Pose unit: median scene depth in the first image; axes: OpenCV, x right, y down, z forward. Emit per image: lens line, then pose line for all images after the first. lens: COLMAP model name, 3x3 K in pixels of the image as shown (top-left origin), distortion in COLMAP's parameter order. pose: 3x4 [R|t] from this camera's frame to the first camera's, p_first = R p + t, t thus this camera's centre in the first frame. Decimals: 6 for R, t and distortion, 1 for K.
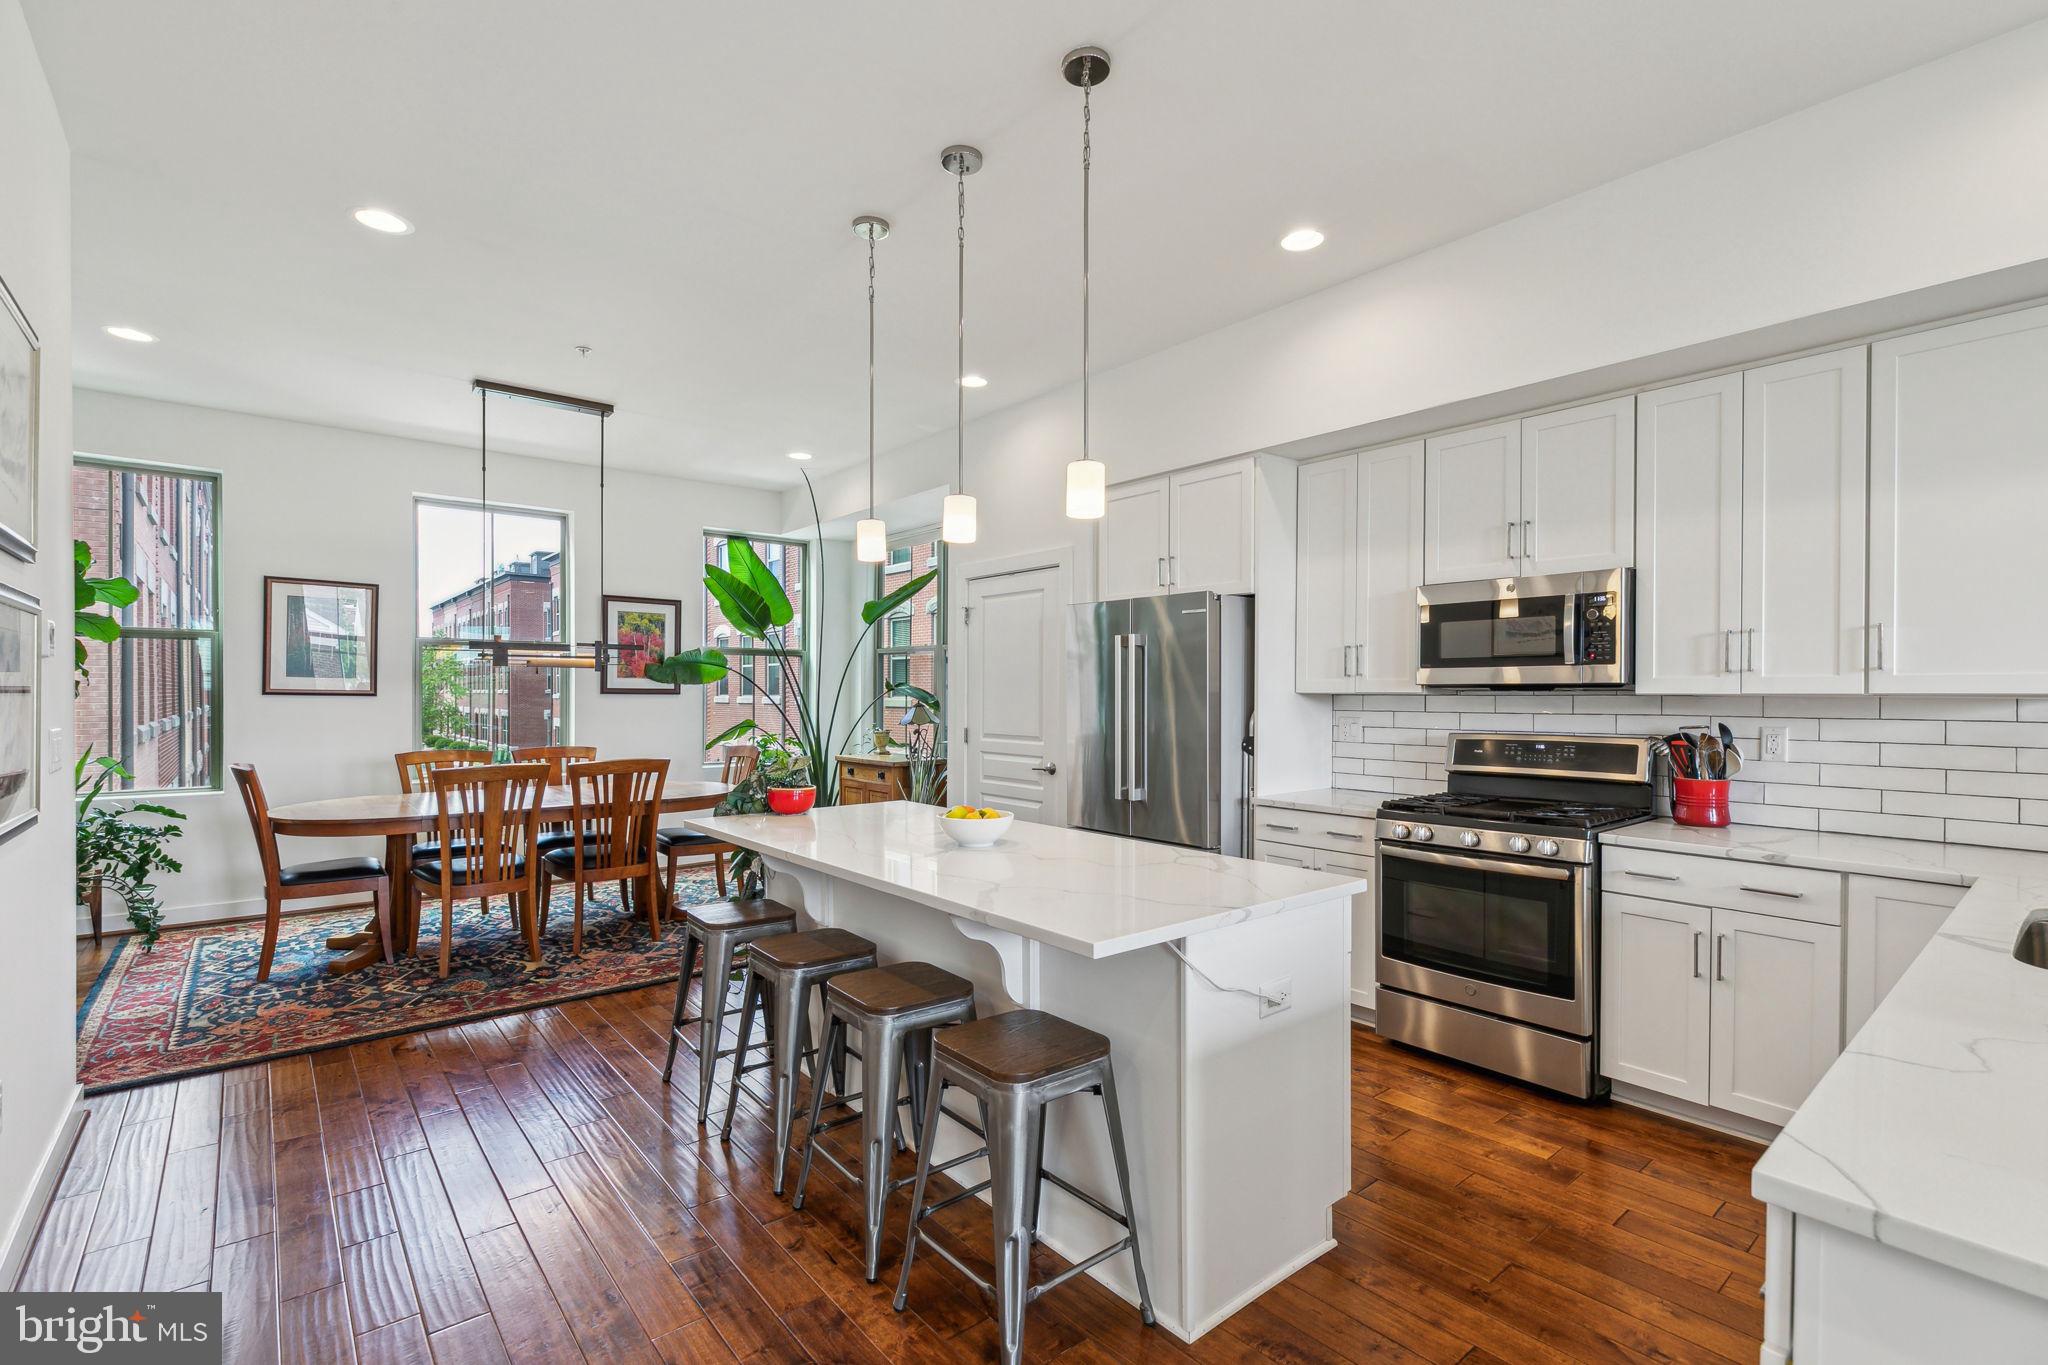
lens RADIAL K [[924.7, 0, 1030.4], [0, 924.7, 708.1], [0, 0, 1]] dist [0.006278, -0.000582]
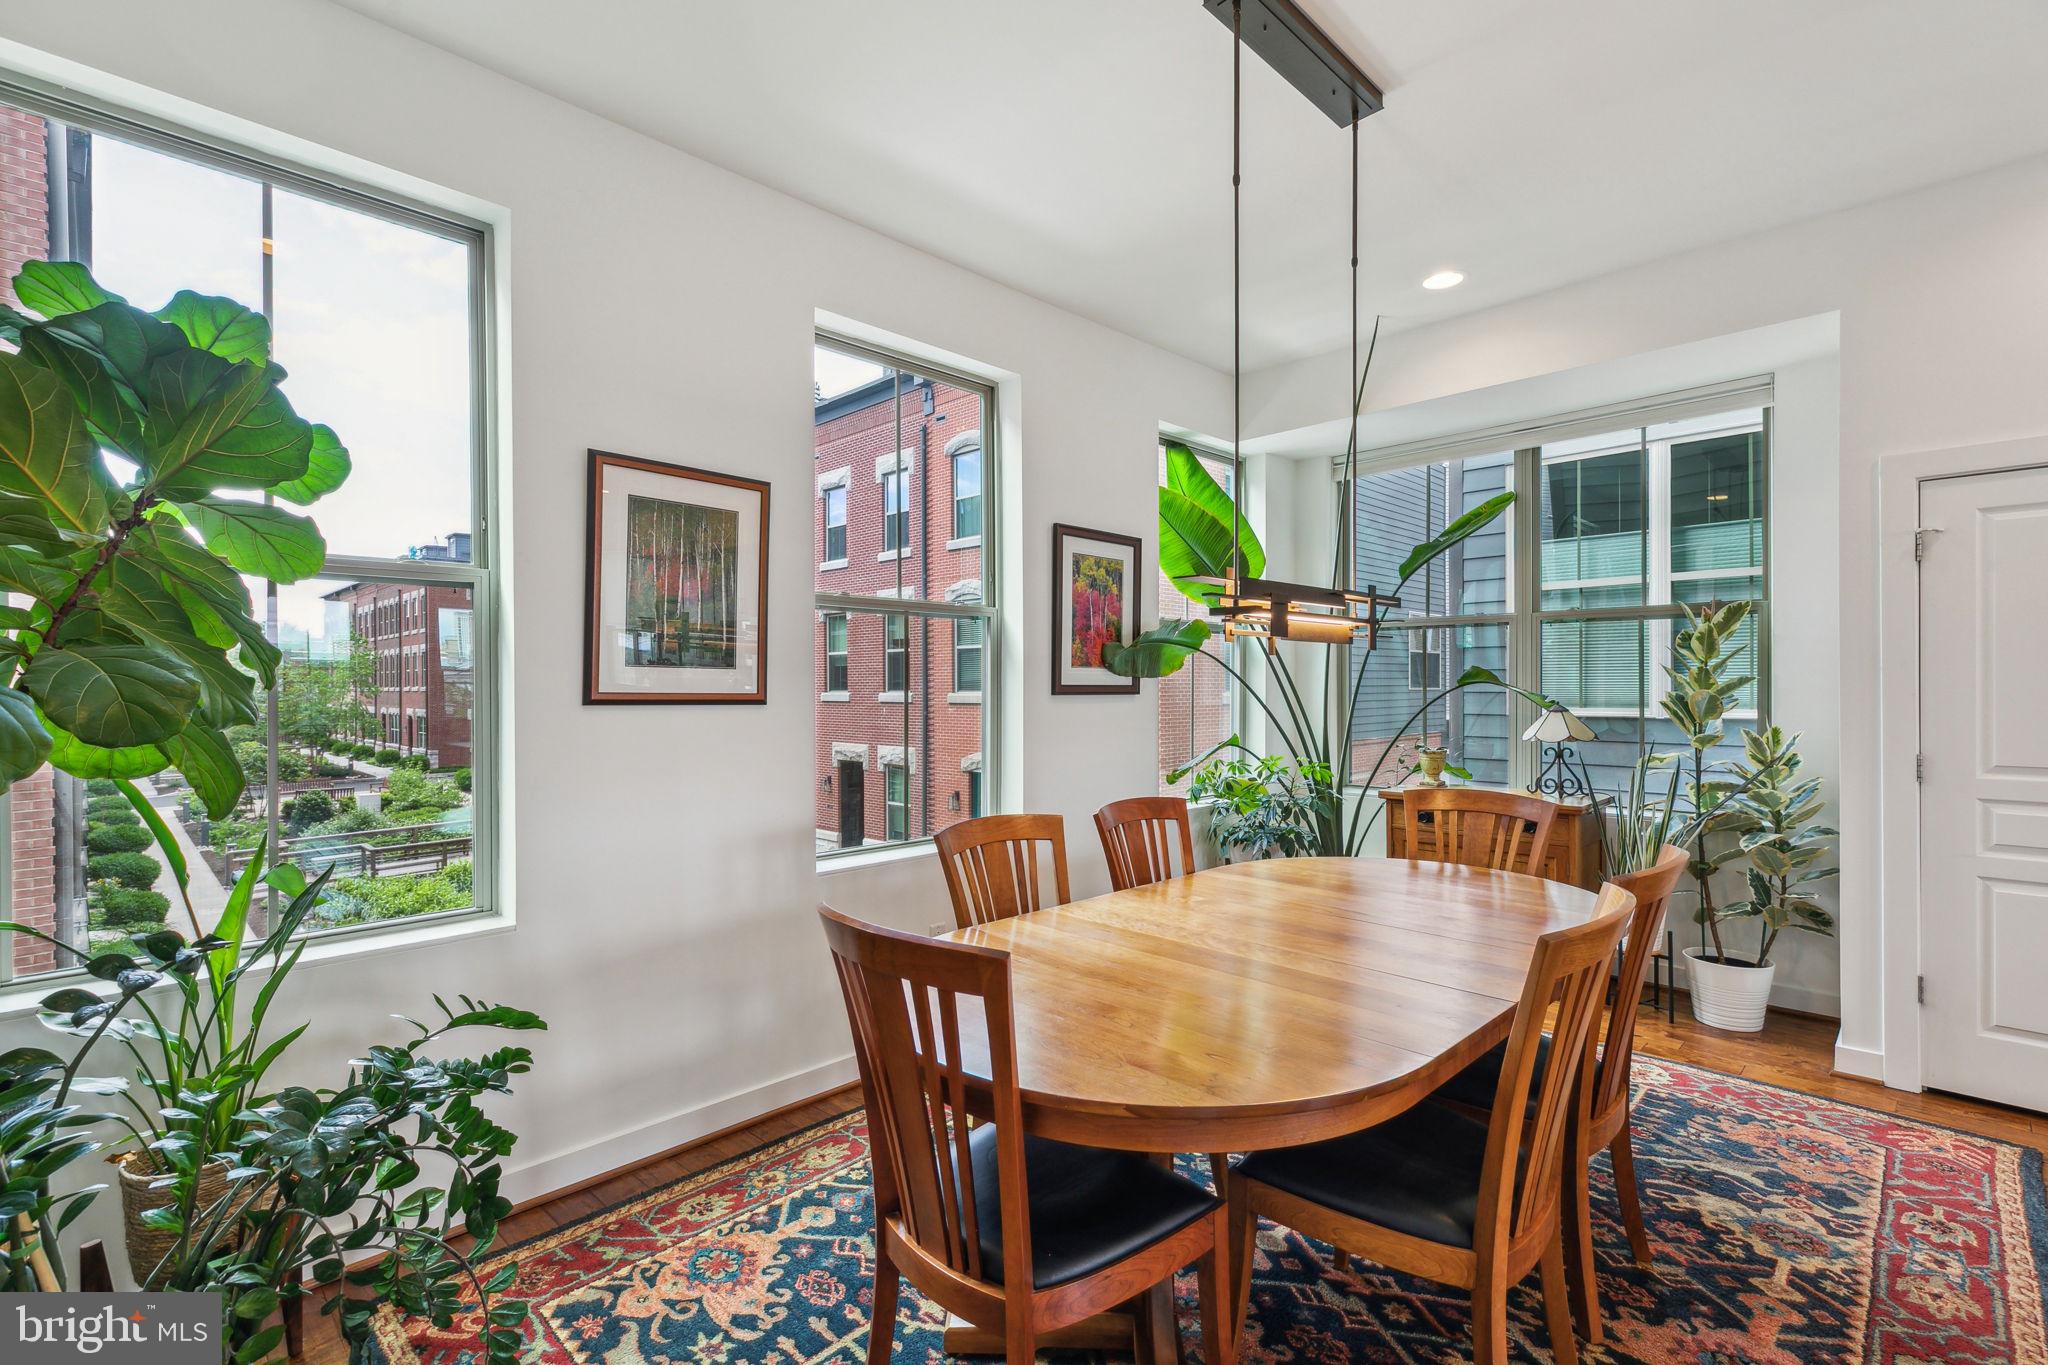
lens RADIAL K [[924.7, 0, 1052.4], [0, 924.7, 704.5], [0, 0, 1]] dist [0.006278, -0.000582]
pose [[0.996295, -0.011327, 0.085250, -0.517928], [0.010992, 0.999930, 0.004395, -0.011700], [-0.085294, -0.003441, 0.996350, 0.422079]]
